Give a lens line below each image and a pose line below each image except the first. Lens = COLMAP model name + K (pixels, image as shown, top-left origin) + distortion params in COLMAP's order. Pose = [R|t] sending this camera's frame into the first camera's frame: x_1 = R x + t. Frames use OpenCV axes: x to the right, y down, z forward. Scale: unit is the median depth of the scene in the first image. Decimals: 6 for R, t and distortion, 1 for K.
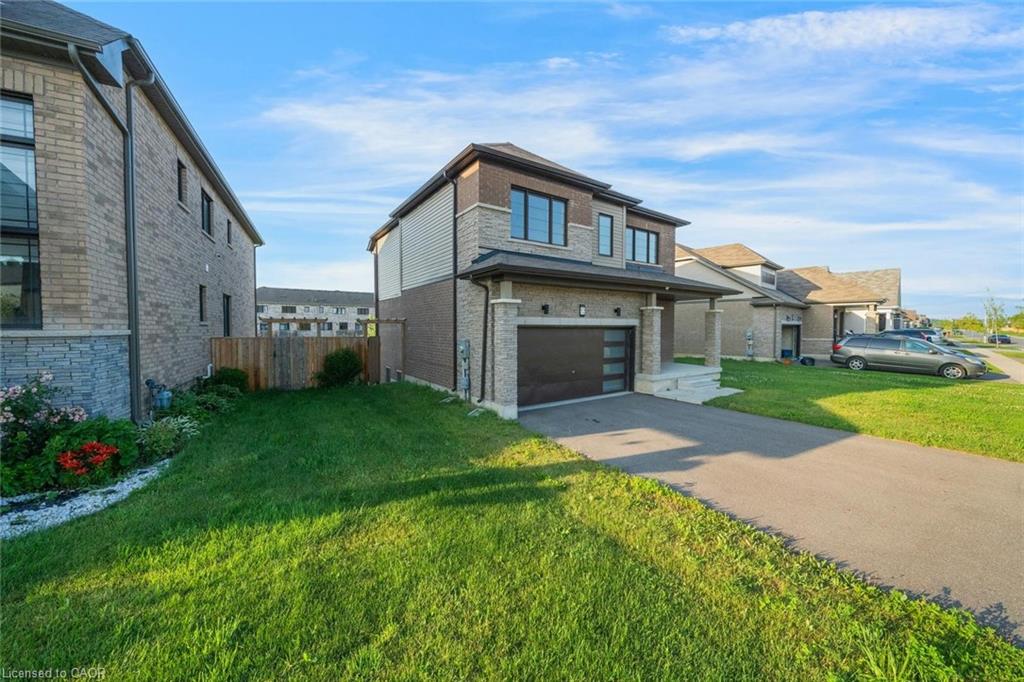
lens RADIAL K [[377.9, 0, 513.5], [0, 377.9, 320.7], [0, 0, 1]] dist [-0.000014, -0.000166]
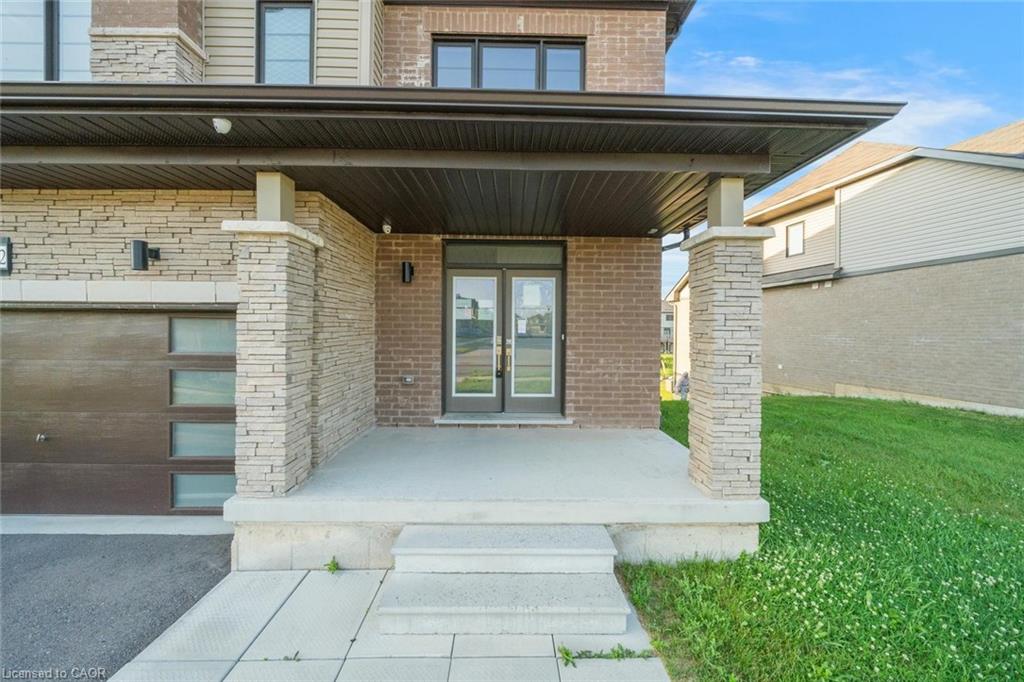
lens RADIAL K [[358.2, 0, 508.7], [0, 358.2, 330.6], [0, 0, 1]] dist [-0.000098, 0.000027]
pose [[0.801300, 0.074147, -0.593651, 0.415495], [-0.004693, 0.993039, 0.117696, 0.000285], [0.598245, -0.091524, 0.796069, 0.611903]]
